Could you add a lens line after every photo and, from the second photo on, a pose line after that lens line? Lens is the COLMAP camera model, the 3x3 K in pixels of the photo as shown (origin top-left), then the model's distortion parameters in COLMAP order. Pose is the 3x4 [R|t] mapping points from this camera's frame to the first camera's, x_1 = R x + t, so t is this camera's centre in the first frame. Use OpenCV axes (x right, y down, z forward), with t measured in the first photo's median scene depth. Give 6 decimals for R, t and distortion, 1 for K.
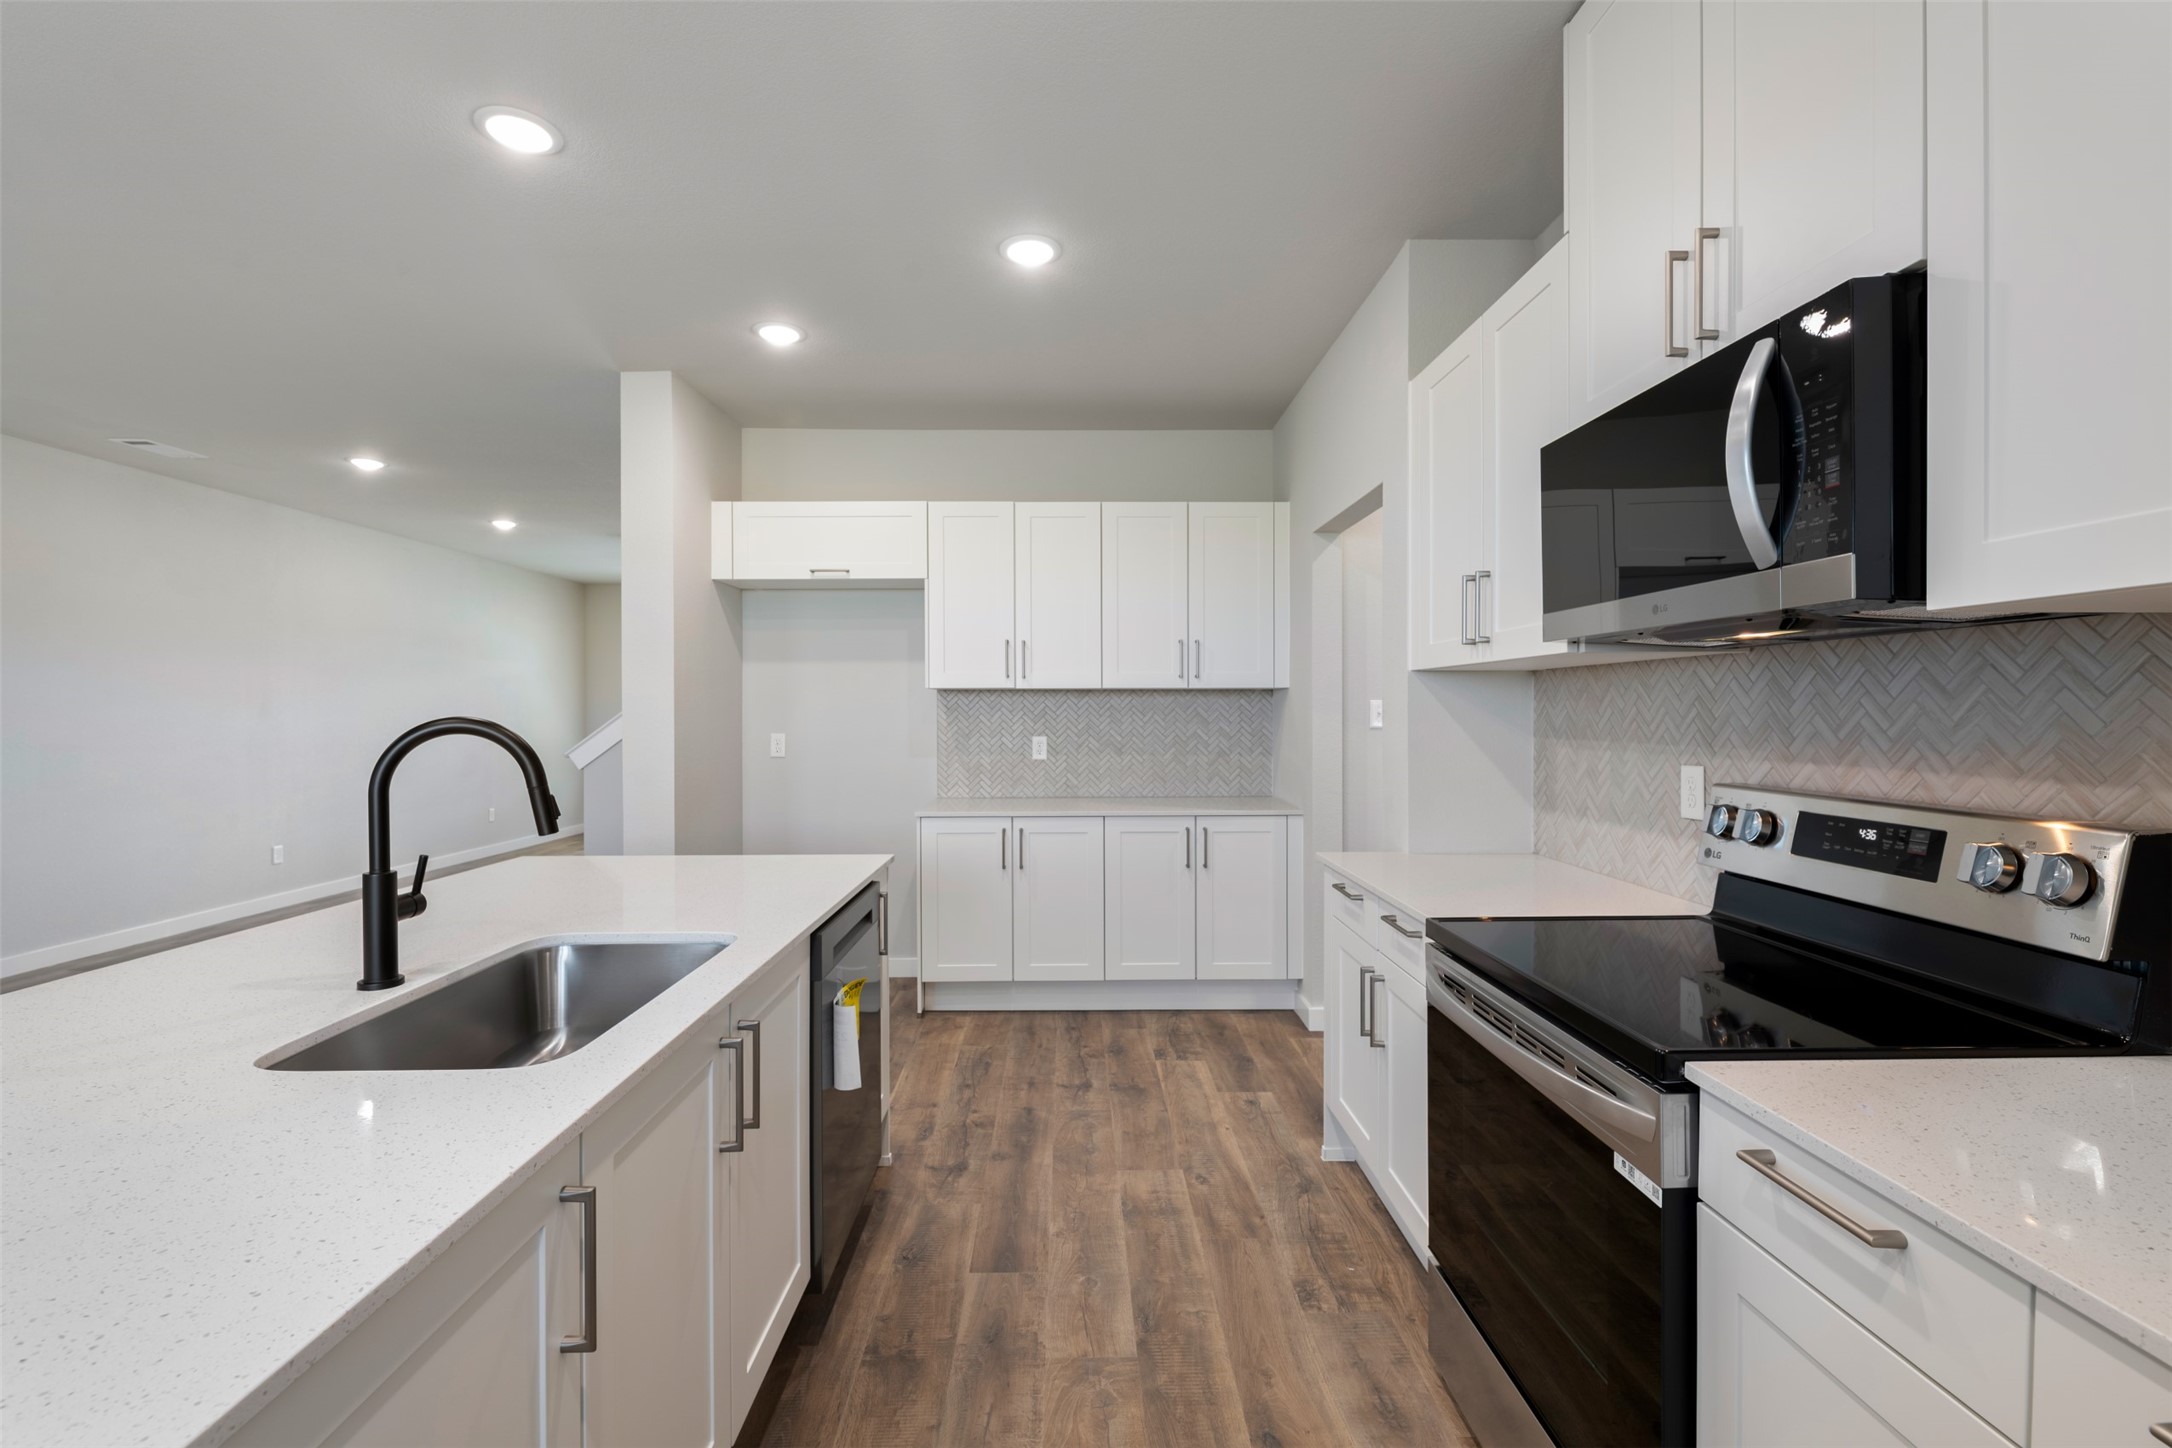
lens RADIAL K [[929.3, 0, 1083.2], [0, 929.3, 716.3], [0, 0, 1]] dist [-0.002740, -0.001267]
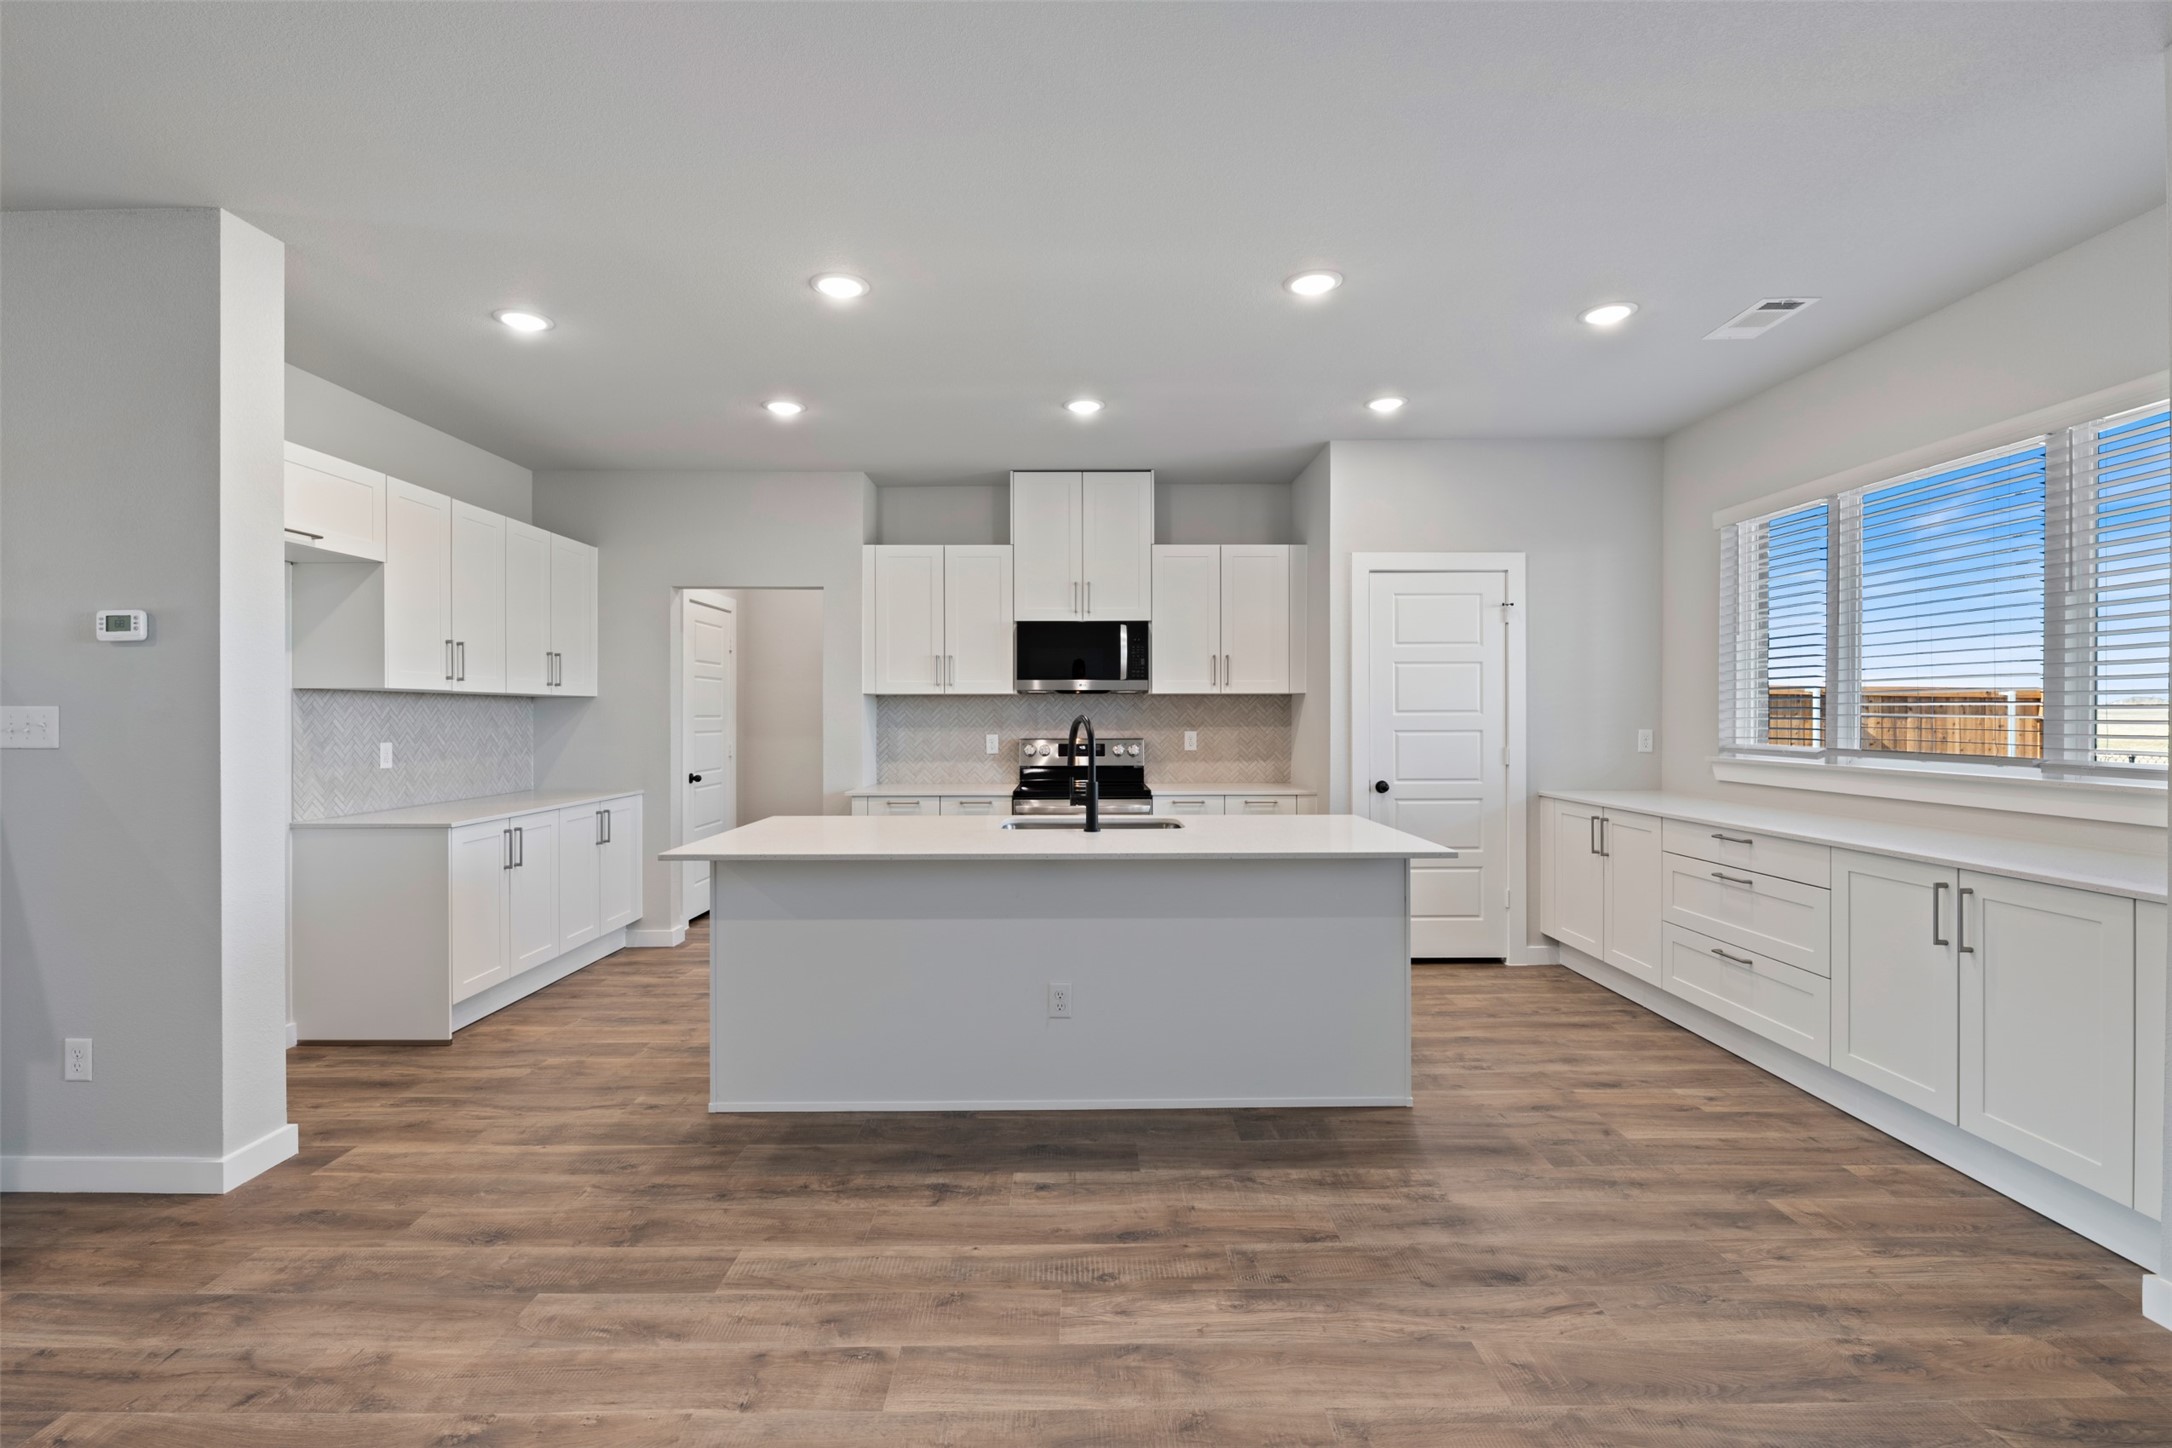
lens RADIAL K [[961.8, 0, 1082.1], [0, 961.8, 718.7], [0, 0, 1]] dist [-0.002437, -0.001513]
pose [[0.012970, -0.001181, 0.999915, -1.702202], [0.007939, 0.999968, 0.001078, 0.004380], [-0.999884, 0.007924, 0.012979, 0.536288]]
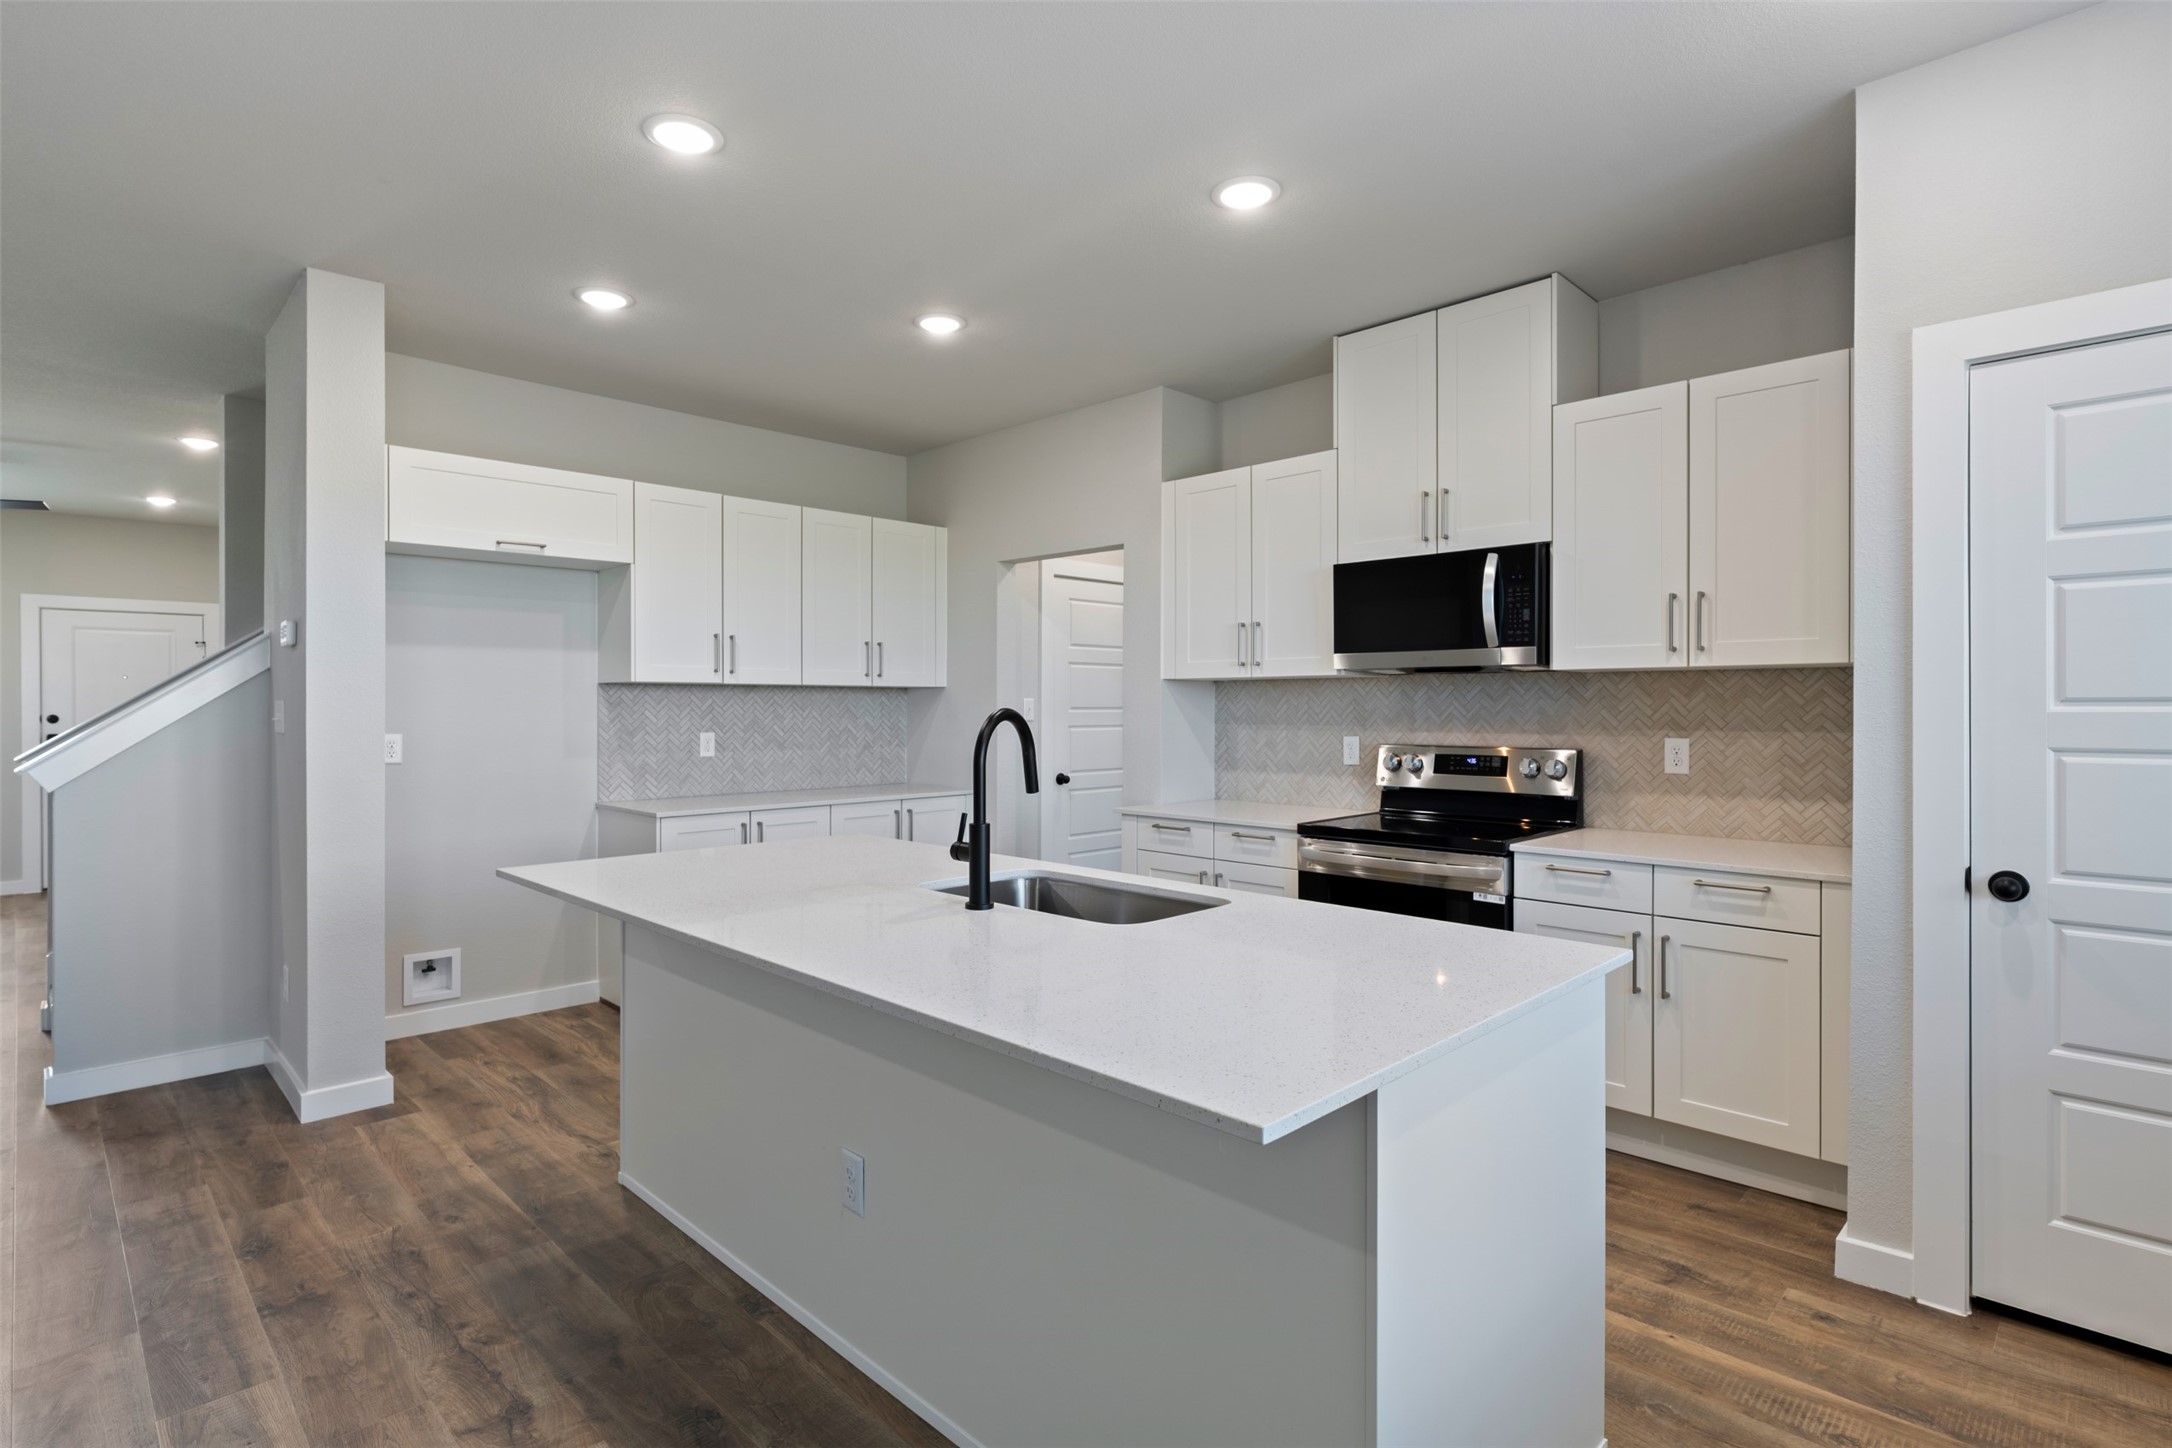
lens RADIAL K [[1056.9, 0, 1082.2], [0, 1056.9, 711.6], [0, 0, 1]] dist [-0.000237, -0.000631]
pose [[0.718252, -0.001643, 0.695782, -0.930181], [0.003268, 0.999994, -0.001013, 0.003182], [-0.695776, 0.003001, 0.718253, -0.113162]]
